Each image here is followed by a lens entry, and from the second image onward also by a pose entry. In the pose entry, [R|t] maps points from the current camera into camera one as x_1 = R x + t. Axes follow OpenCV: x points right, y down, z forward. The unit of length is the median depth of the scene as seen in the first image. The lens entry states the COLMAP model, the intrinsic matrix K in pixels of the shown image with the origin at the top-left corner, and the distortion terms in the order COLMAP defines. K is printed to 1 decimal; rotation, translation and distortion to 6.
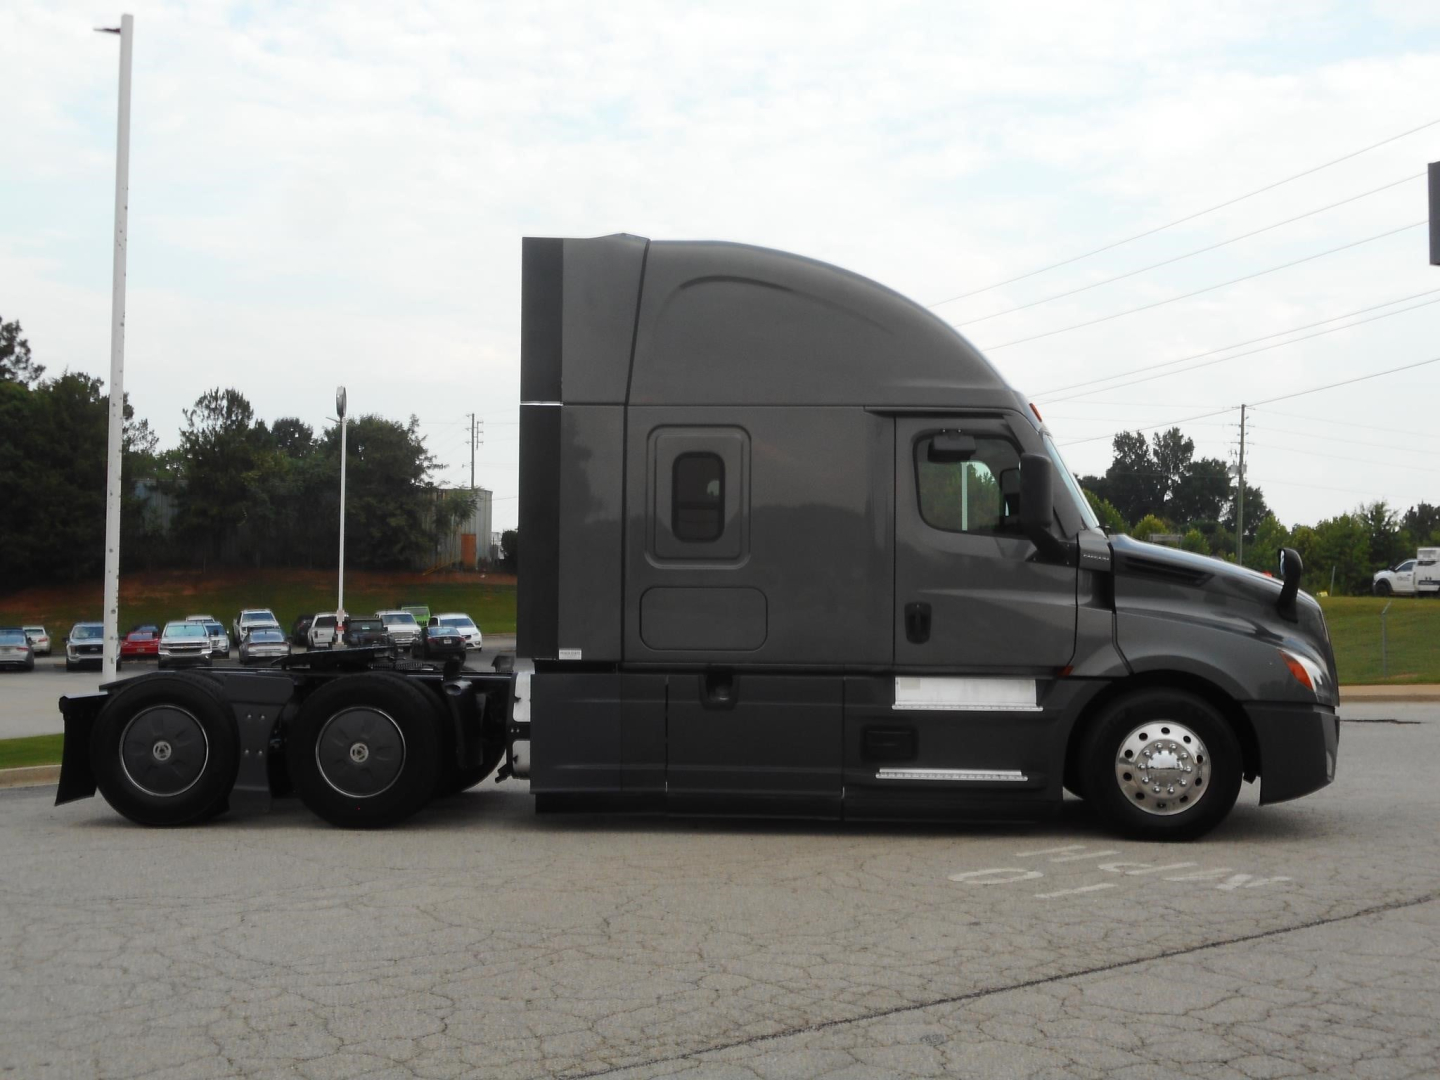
lens RADIAL K [[1767.3, 0, 719.5], [0, 1767.3, 536.6], [0, 0, 1]] dist [-0.014896, 0.000000]
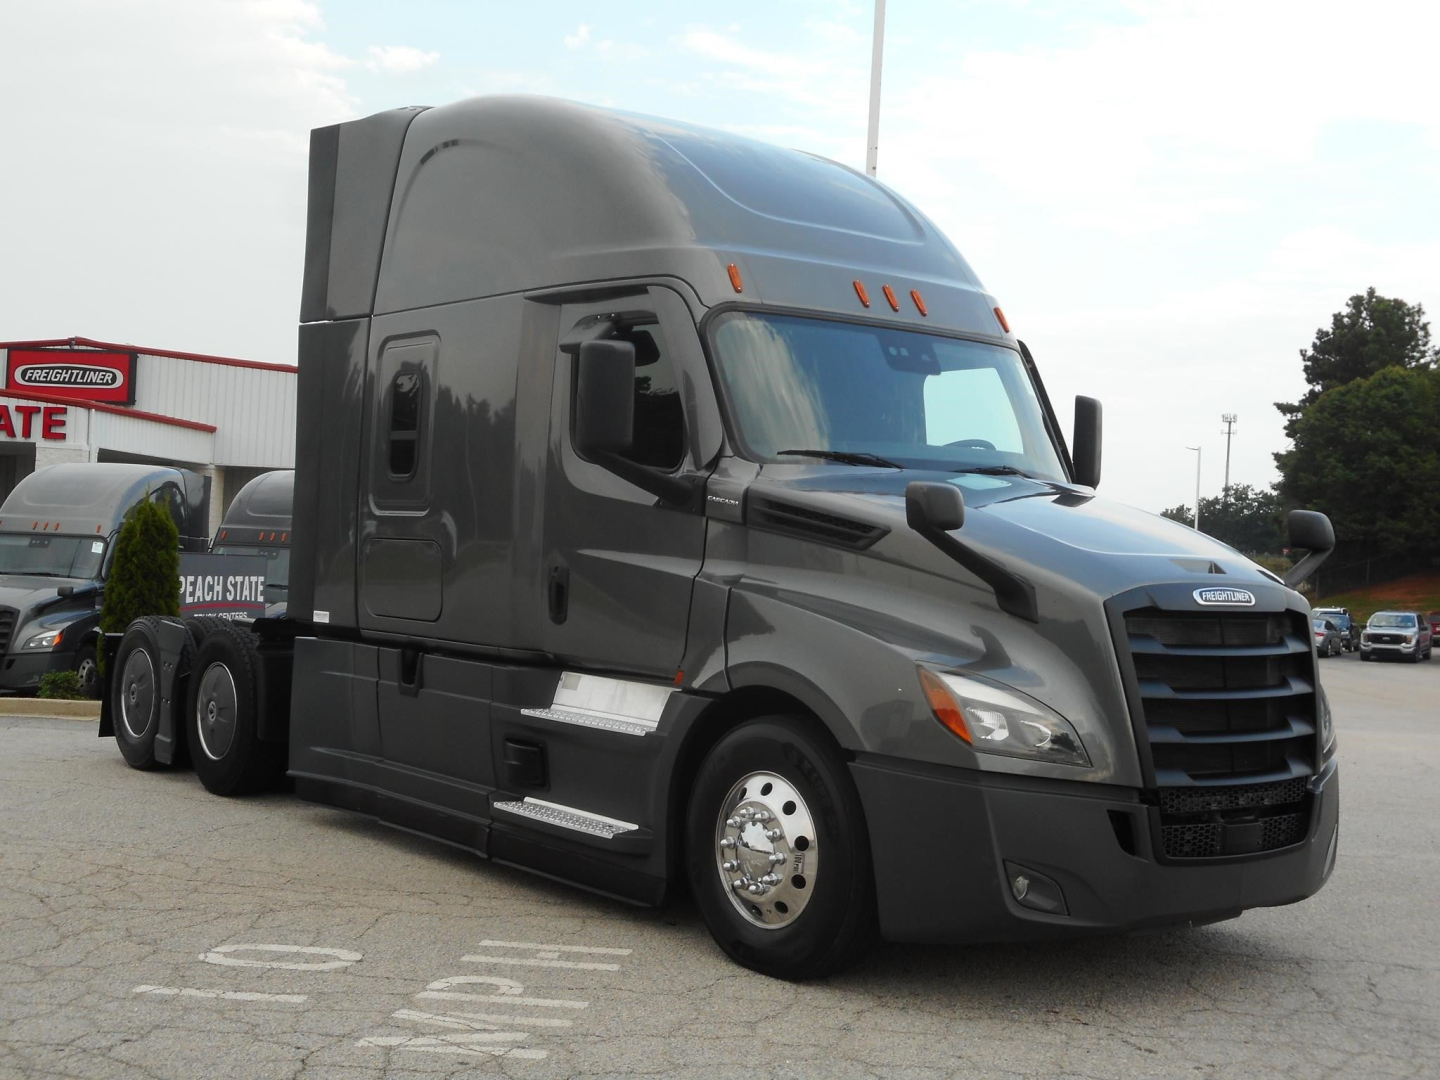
lens RADIAL K [[1767.3, 0, 721.4], [0, 1767.3, 538.4], [0, 0, 1]] dist [-0.014896, 0.000000]
pose [[0.686504, 0.015727, -0.726956, 0.653787], [-0.010929, 0.999876, 0.011311, 0.017518], [0.727044, 0.000180, 0.686591, 0.555554]]
